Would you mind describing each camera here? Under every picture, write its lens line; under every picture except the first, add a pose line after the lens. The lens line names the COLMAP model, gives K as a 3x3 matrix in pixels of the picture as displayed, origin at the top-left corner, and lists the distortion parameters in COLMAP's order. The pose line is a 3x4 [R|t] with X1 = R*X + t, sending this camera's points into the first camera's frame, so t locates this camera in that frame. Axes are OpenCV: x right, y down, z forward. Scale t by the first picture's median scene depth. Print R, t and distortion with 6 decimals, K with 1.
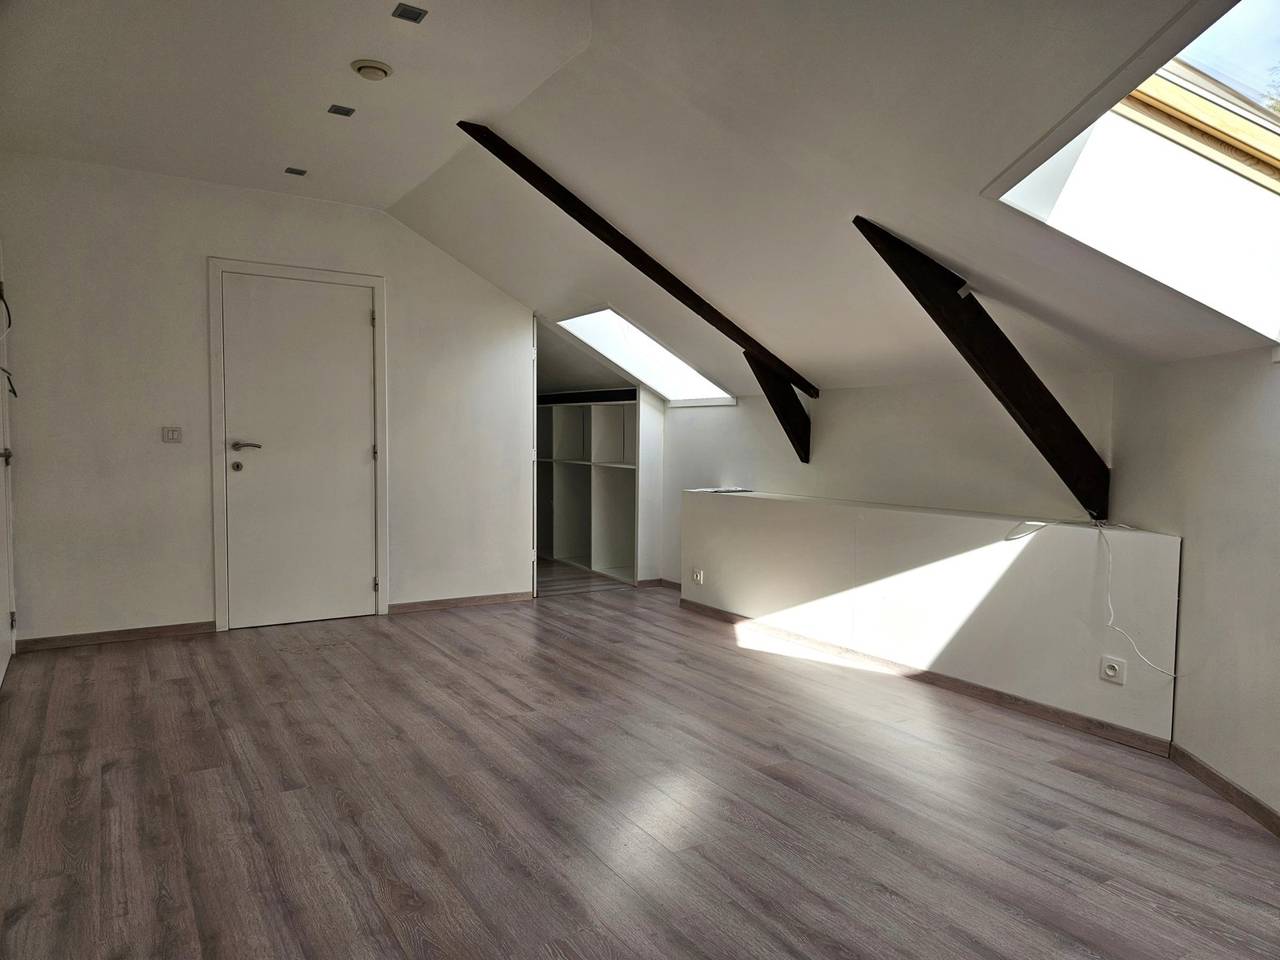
lens RADIAL K [[862.0, 0, 646.1], [0, 862.0, 481.4], [0, 0, 1]] dist [0.062006, -0.036239]
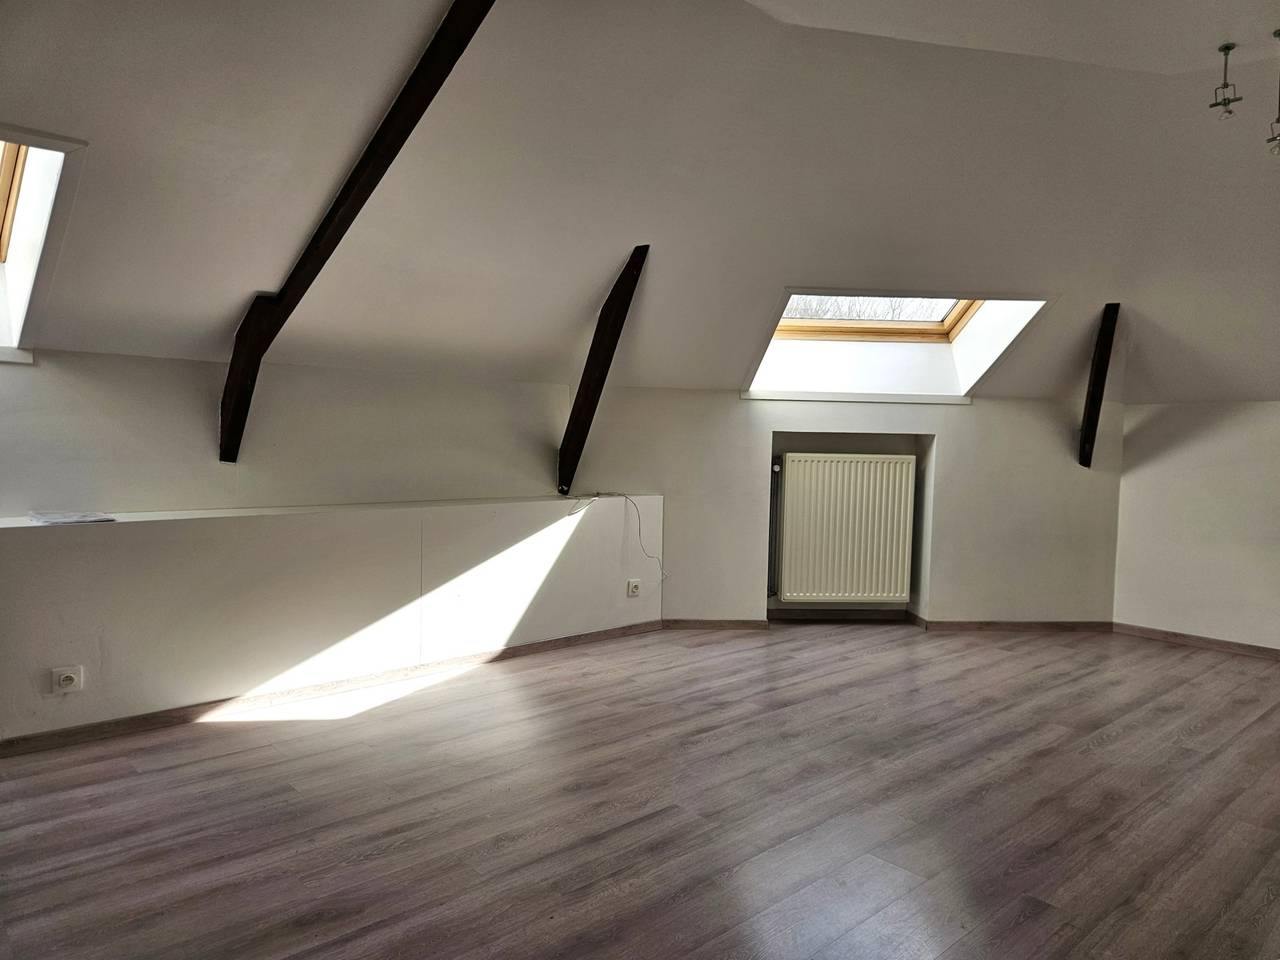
lens RADIAL K [[862.0, 0, 641.1], [0, 862.0, 478.0], [0, 0, 1]] dist [0.062006, -0.036239]
pose [[-0.186788, -0.070145, 0.979893, -0.908493], [0.018328, 0.997025, 0.074865, -0.086519], [-0.982229, 0.031943, -0.184946, 1.237035]]
